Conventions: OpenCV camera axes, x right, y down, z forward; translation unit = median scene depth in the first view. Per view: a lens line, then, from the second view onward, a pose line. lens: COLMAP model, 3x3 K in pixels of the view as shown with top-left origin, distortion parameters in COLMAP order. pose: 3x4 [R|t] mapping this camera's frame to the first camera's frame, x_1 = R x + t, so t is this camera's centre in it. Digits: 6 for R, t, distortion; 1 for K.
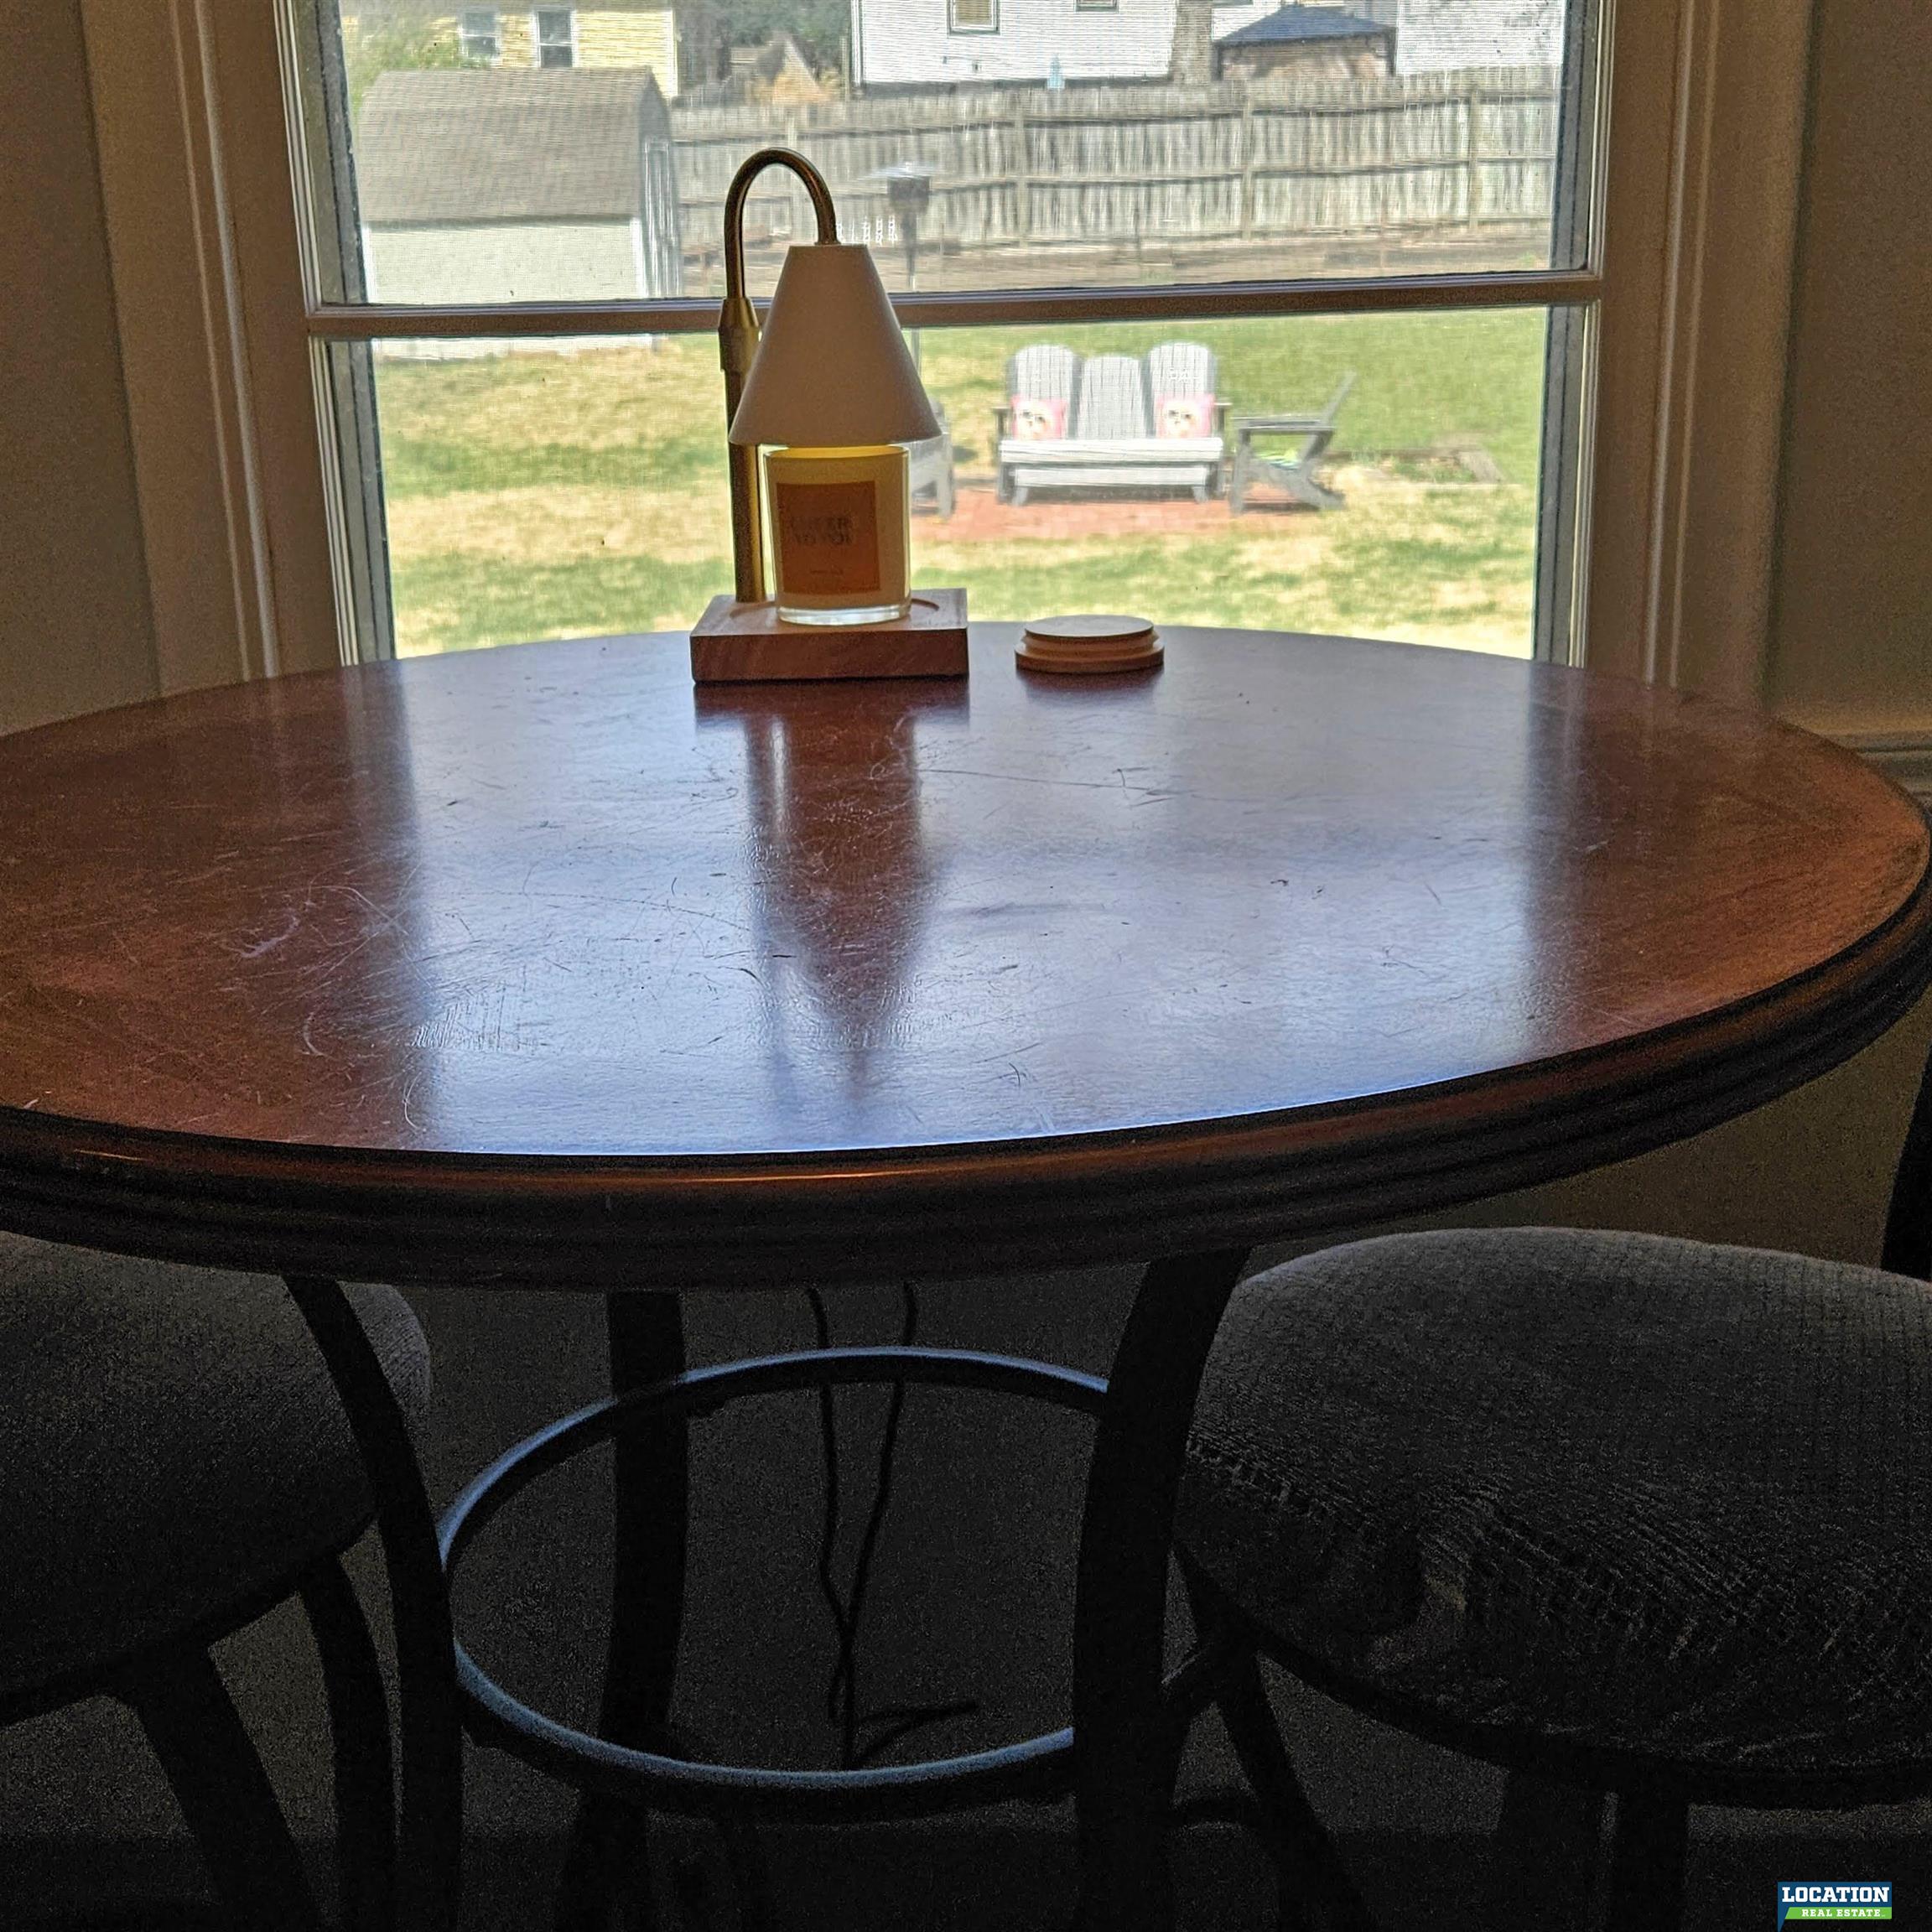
lens RADIAL K [[2493.6, 0, 947.6], [0, 2493.6, 920.1], [0, 0, 1]] dist [0.046021, 0.000000]
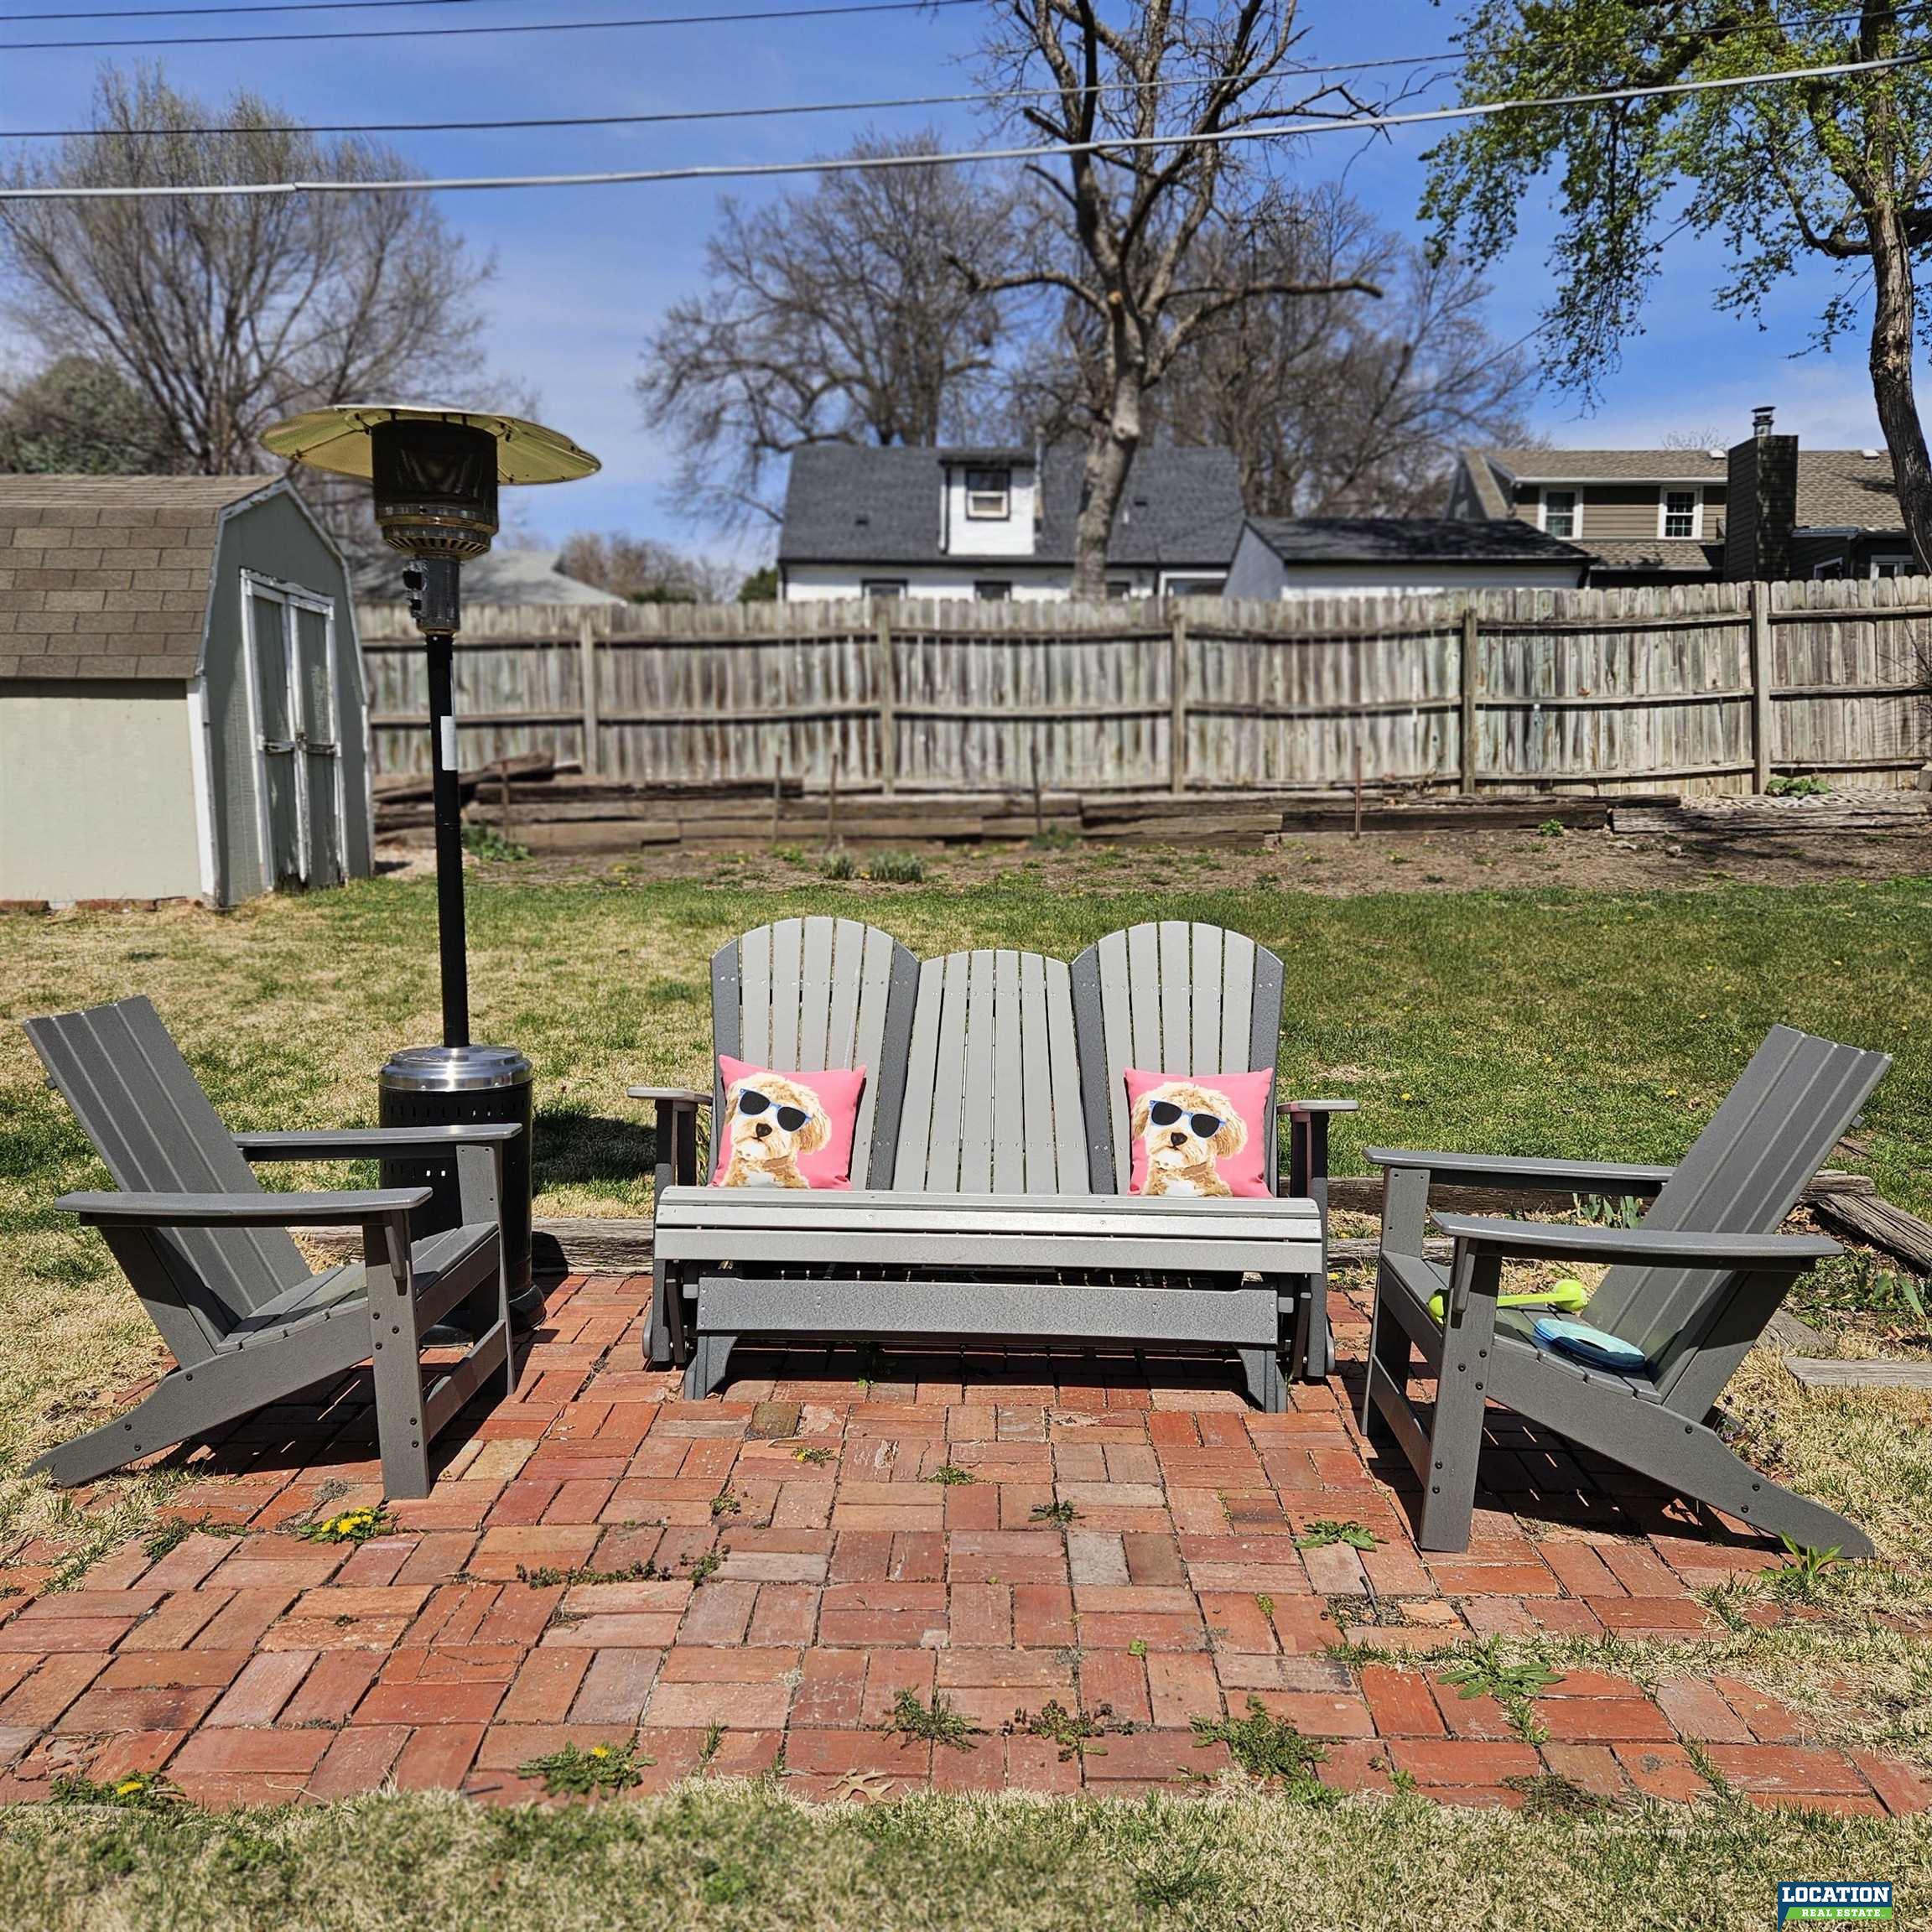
lens RADIAL K [[1704.5, 0, 965.8], [0, 1704.5, 966.0], [0, 0, 1]] dist [0.057146, -0.038679]
pose [[0.998656, 0.028599, 0.043220, 0.033922], [-0.019550, 0.980231, -0.196888, -0.116409], [-0.047996, 0.195779, 0.979473, 0.505181]]
